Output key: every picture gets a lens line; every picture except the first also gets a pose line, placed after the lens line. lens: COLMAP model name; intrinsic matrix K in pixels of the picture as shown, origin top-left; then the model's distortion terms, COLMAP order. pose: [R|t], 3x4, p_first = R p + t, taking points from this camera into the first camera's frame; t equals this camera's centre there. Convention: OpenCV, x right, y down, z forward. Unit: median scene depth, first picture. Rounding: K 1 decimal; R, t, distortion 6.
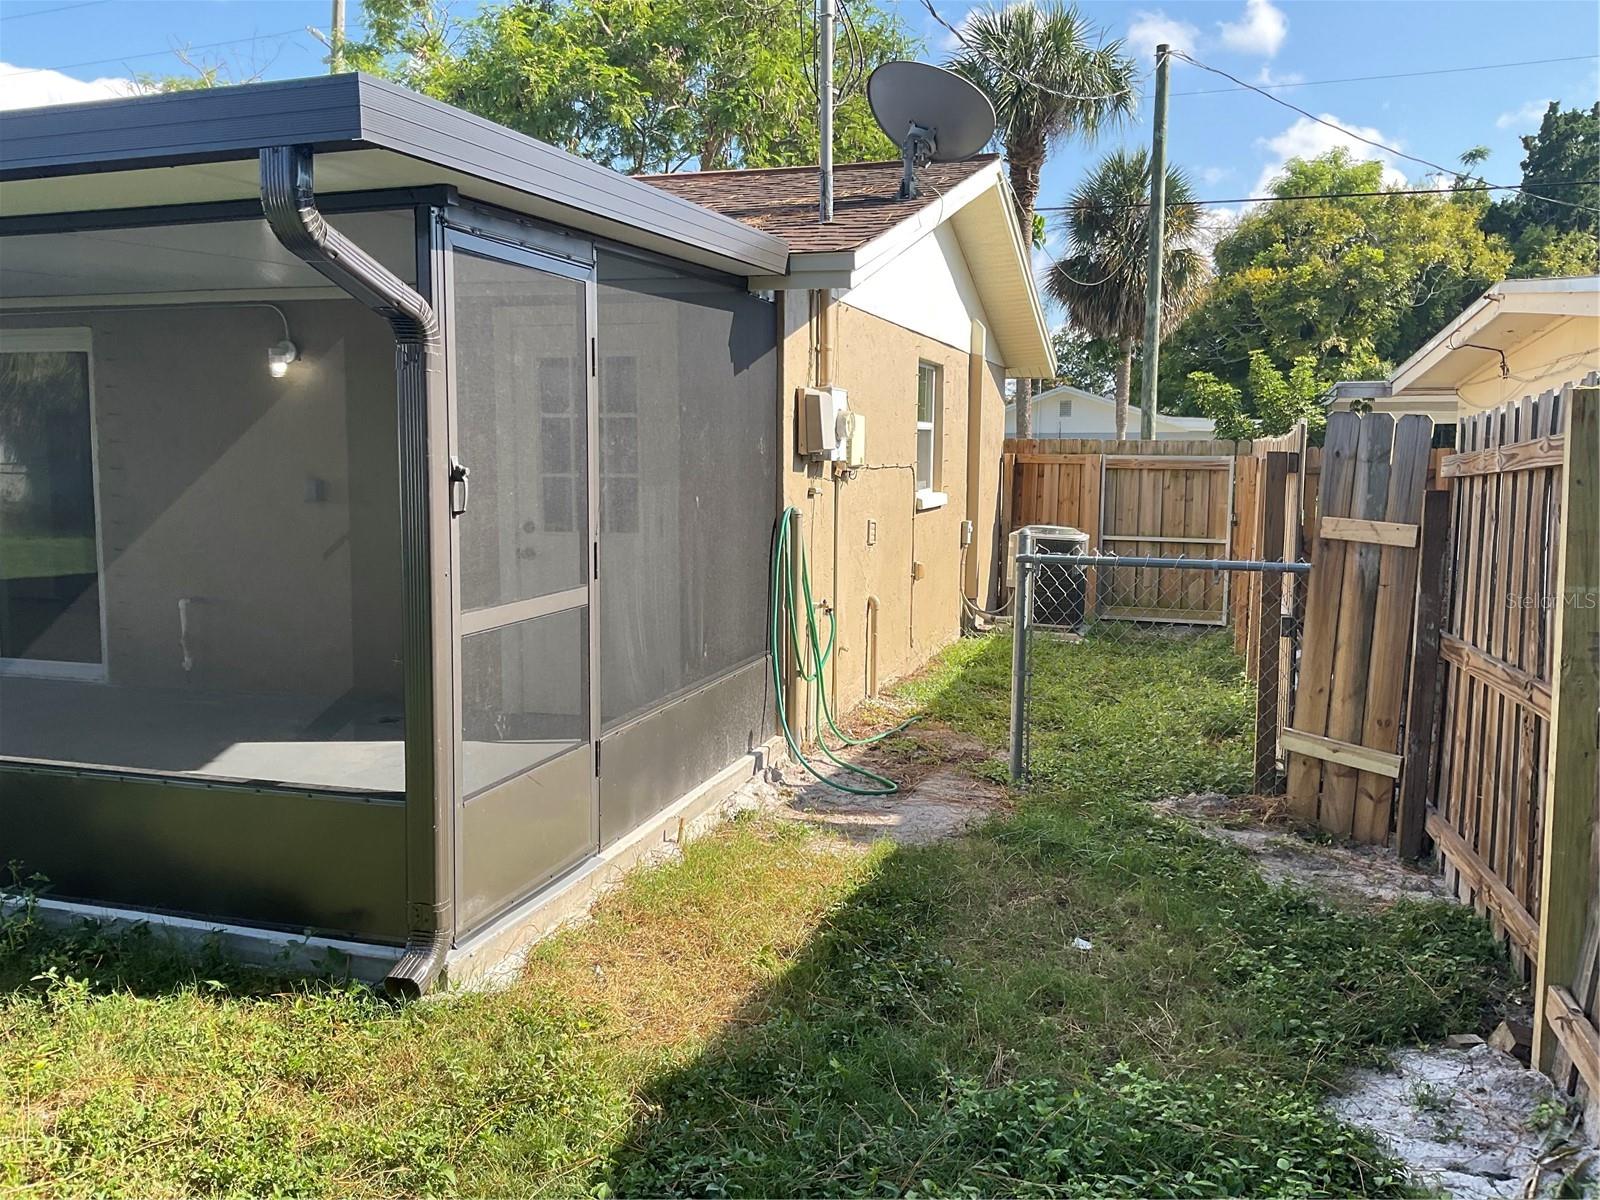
lens RADIAL K [[1313.5, 0, 799.4], [0, 1313.5, 599.1], [0, 0, 1]] dist [0.038877, -0.014454]
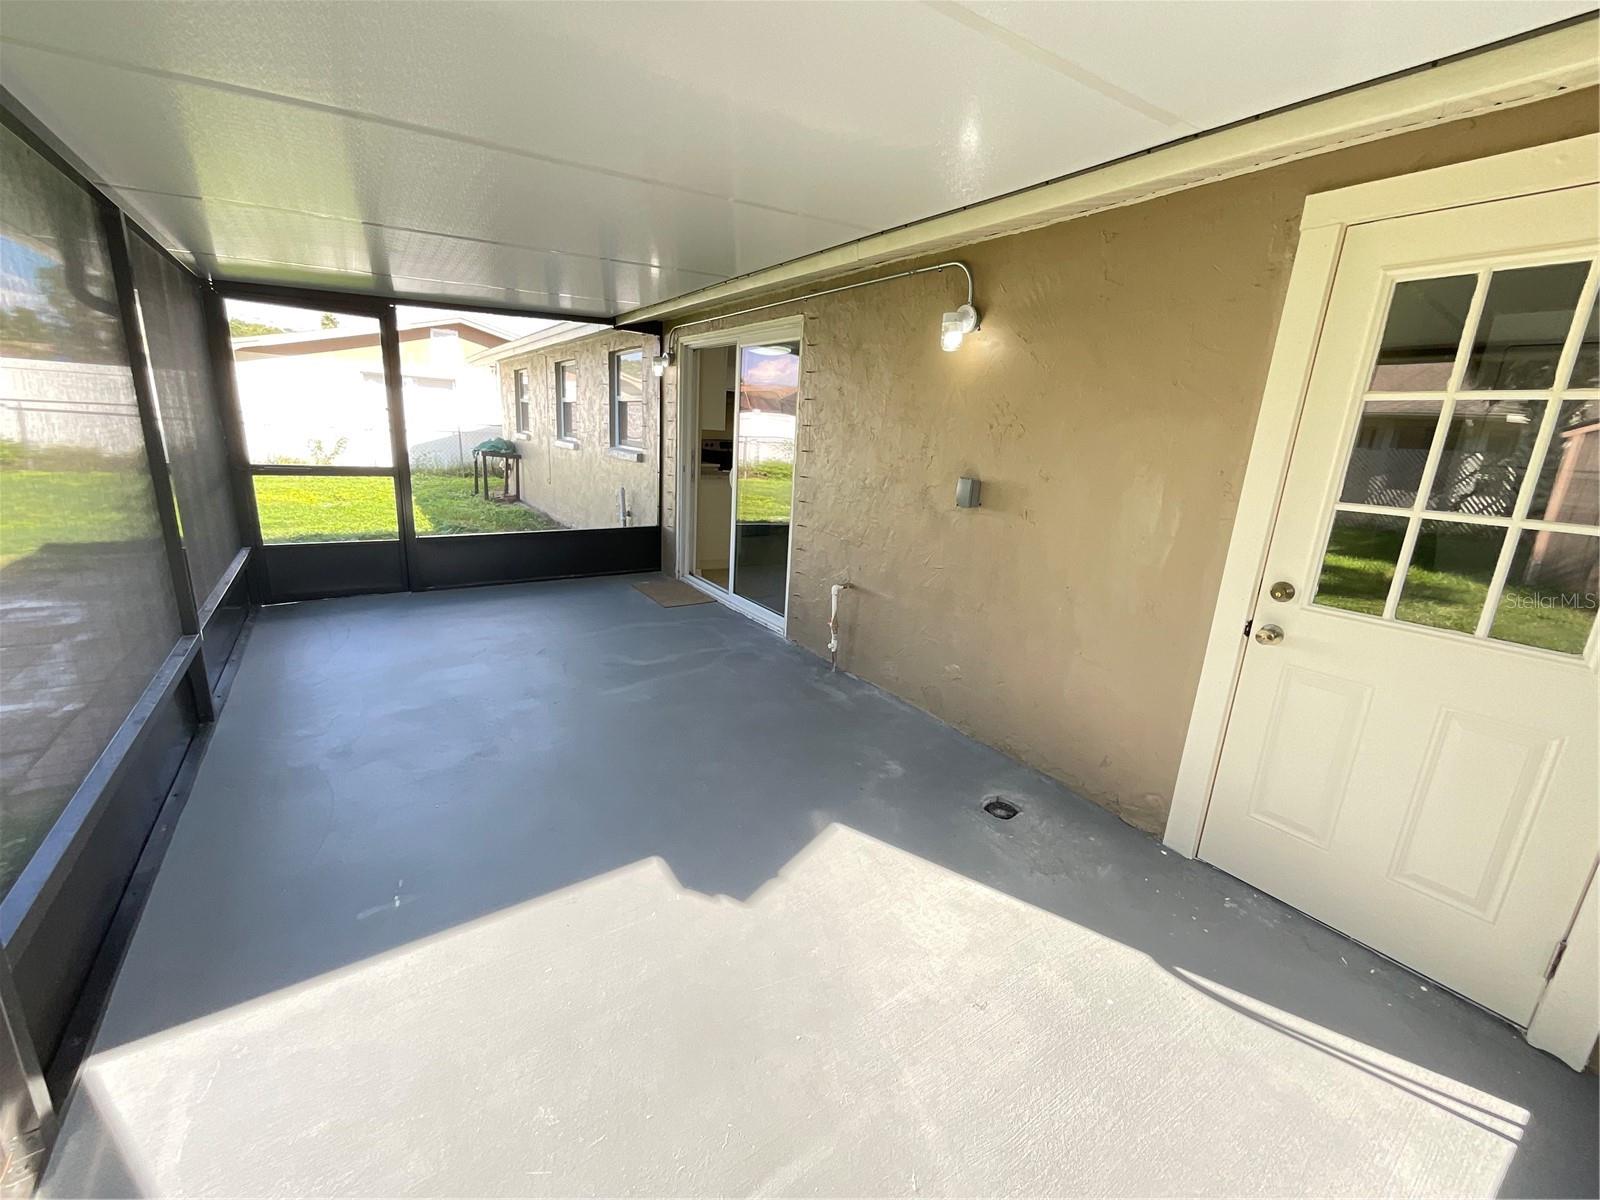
lens RADIAL K [[651.1, 0, 797.9], [0, 651.1, 598.5], [0, 0, 1]] dist [-0.000027, 0.000656]
pose [[0.781255, 0.195501, -0.592807, -0.188897], [-0.113310, 0.978327, 0.173311, -0.072991], [0.613841, -0.068229, 0.786475, 0.586643]]
